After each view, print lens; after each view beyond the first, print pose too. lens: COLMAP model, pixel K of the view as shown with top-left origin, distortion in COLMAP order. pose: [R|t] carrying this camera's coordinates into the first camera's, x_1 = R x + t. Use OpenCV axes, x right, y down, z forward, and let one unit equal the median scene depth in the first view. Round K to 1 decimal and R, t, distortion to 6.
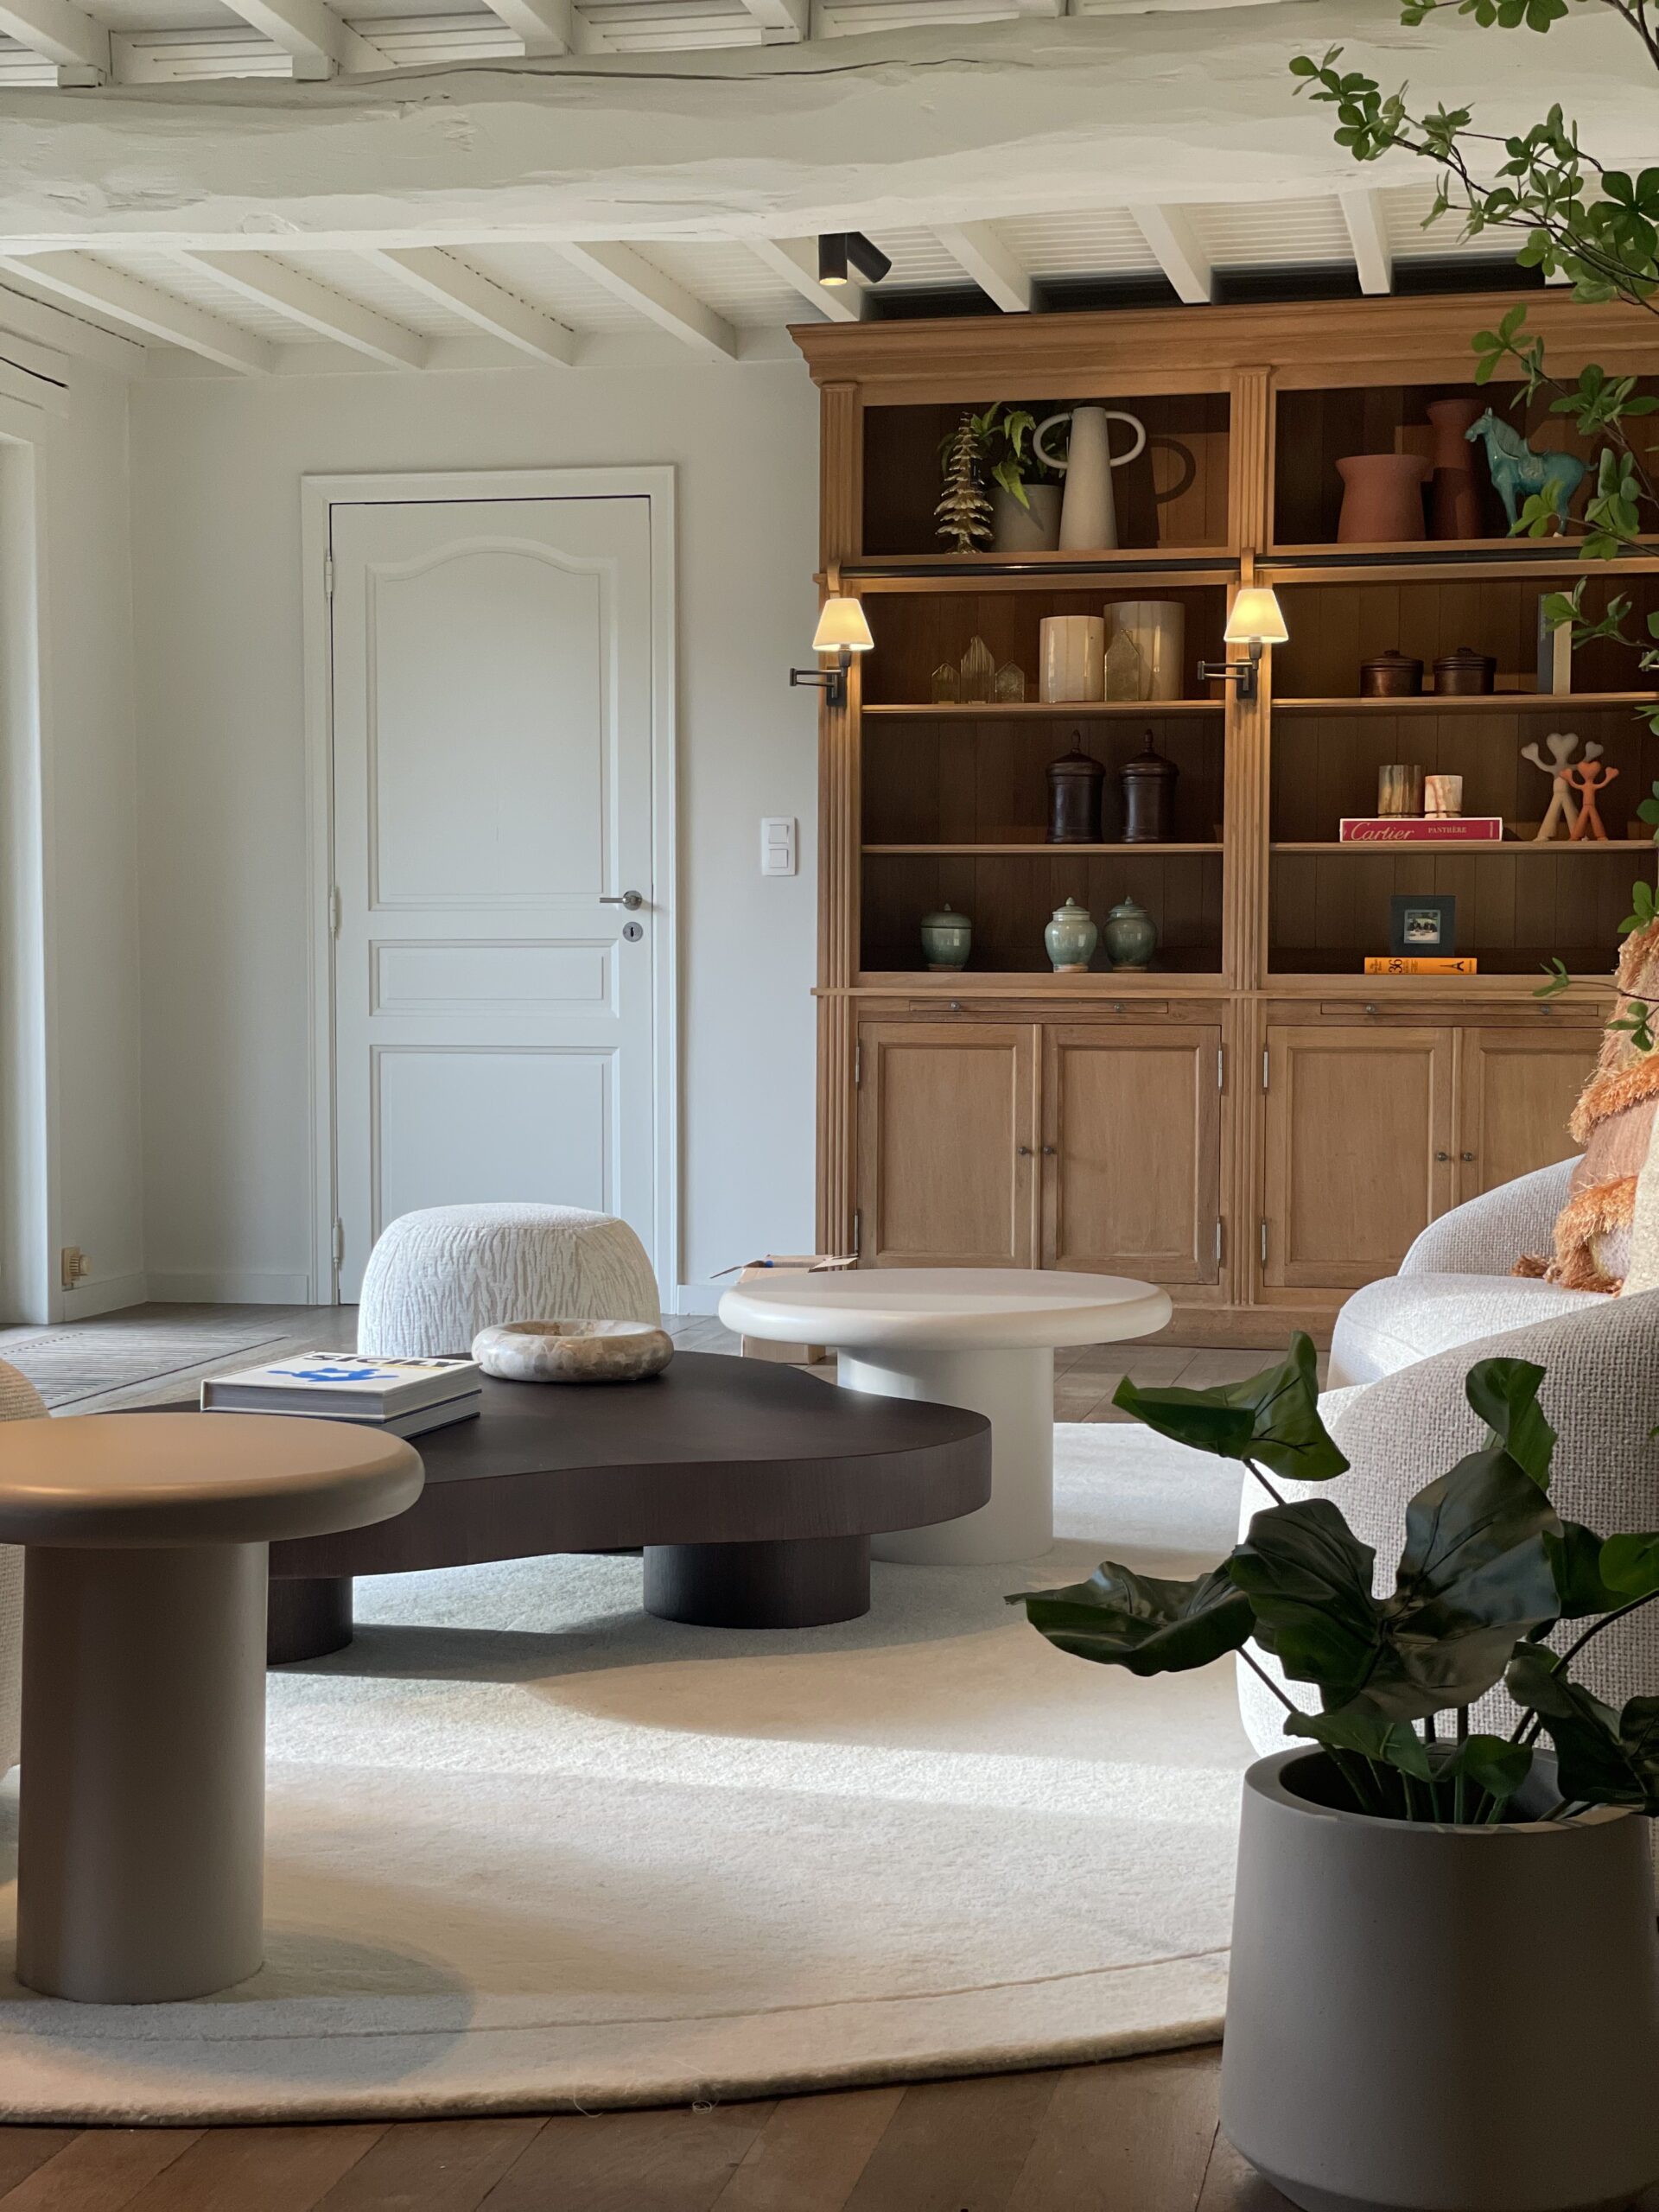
lens RADIAL K [[3311.0, 0, 829.5], [0, 3311.0, 1106.0], [0, 0, 1]] dist [0.094826, -0.008667]
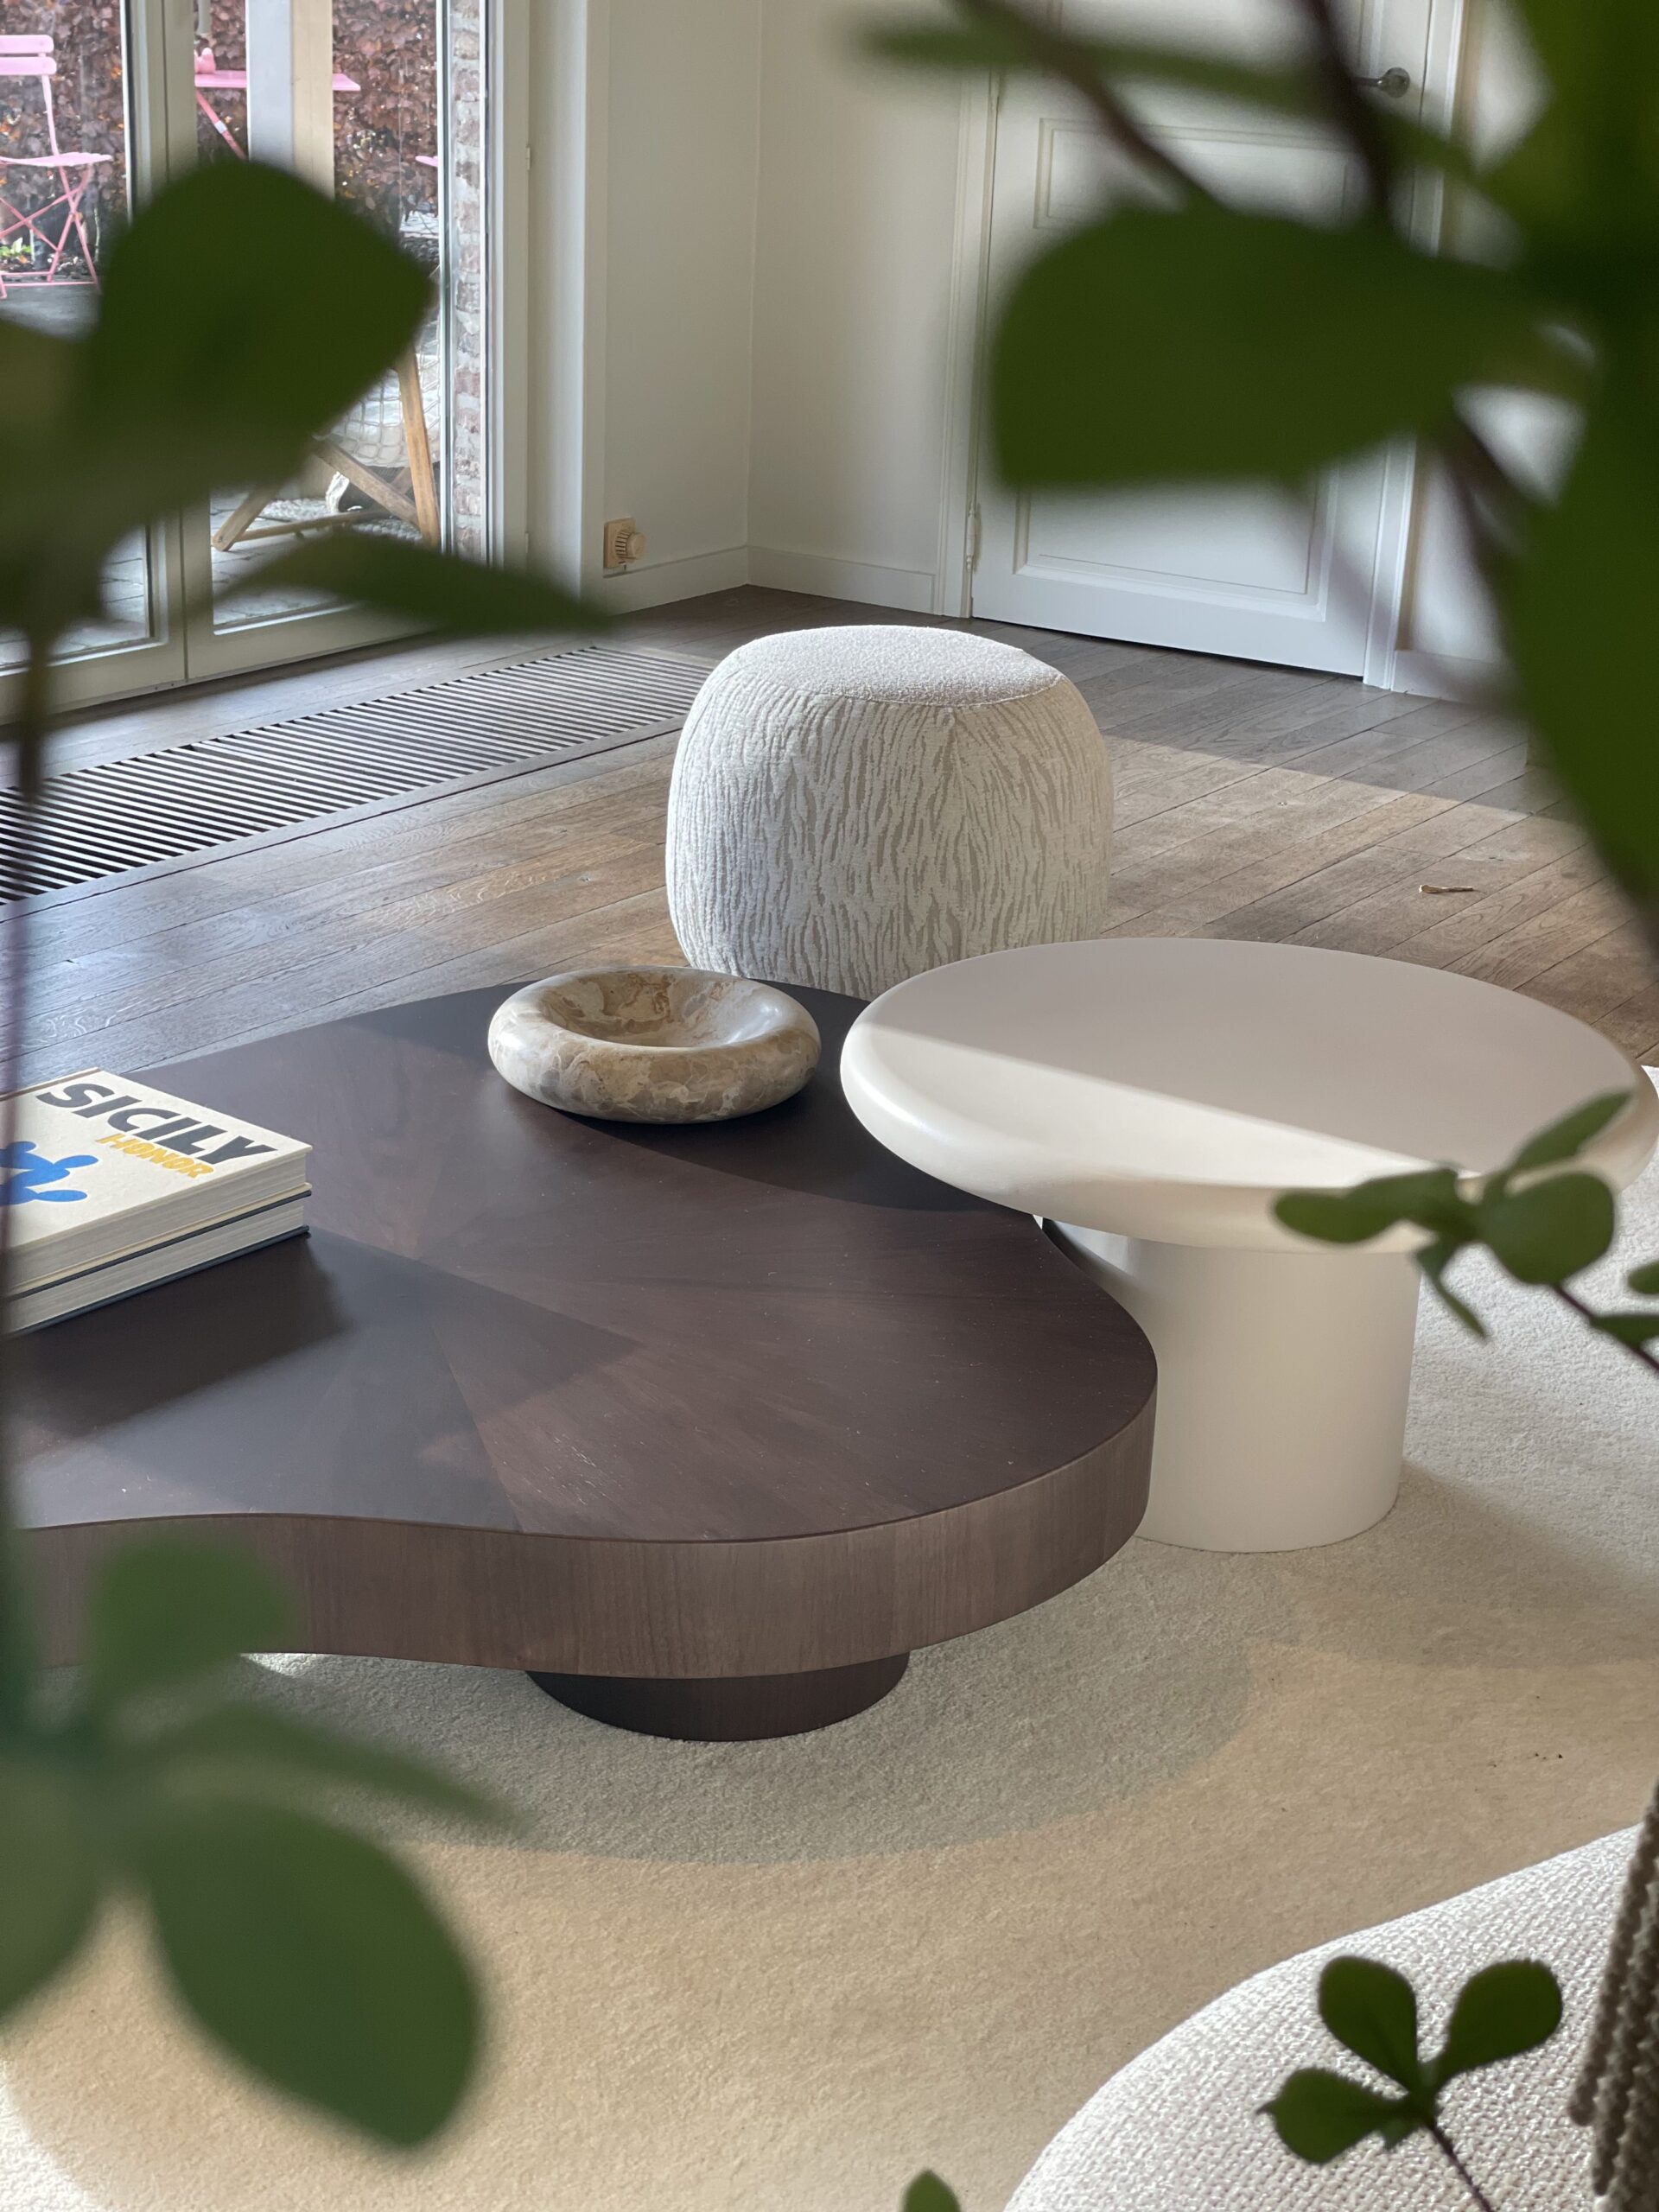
lens RADIAL K [[3311.0, 0, 829.5], [0, 3311.0, 1106.0], [0, 0, 1]] dist [0.094826, -0.008667]
pose [[0.931157, 0.156499, -0.329326, 0.128950], [-0.055697, 0.953654, 0.295705, -0.080772], [0.360341, -0.257005, 0.896718, 0.391145]]
